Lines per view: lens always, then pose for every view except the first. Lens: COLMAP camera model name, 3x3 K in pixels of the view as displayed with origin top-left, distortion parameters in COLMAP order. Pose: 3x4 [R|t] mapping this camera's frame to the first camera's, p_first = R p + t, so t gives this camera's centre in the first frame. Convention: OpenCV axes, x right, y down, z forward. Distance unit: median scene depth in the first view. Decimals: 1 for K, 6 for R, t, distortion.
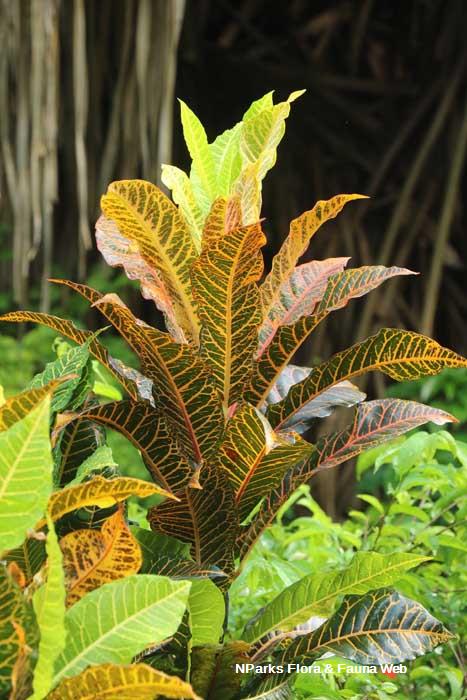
lens RADIAL K [[3838.4, 0, 233.9], [0, 3838.4, 348.7], [0, 0, 1]] dist [1.655873, 0.000000]
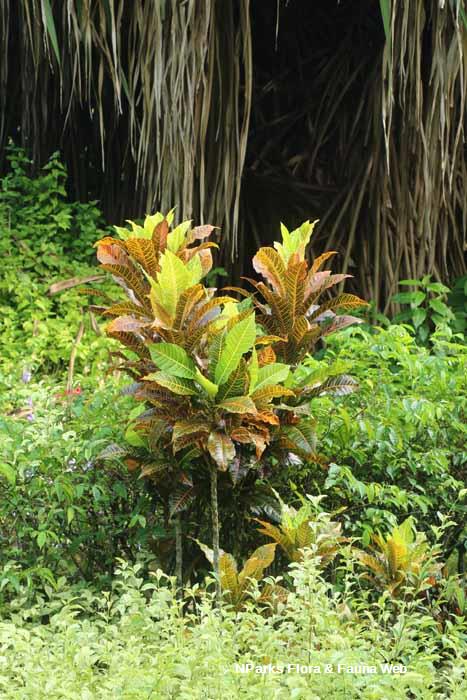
lens RADIAL K [[1976.0, 0, 232.9], [0, 1976.0, 350.4], [0, 0, 1]] dist [0.179134, 0.000000]
pose [[0.999907, 0.013539, 0.001392, -0.054541], [-0.013569, 0.999603, 0.024703, 0.002752], [-0.001057, -0.024720, 0.999694, -0.658731]]
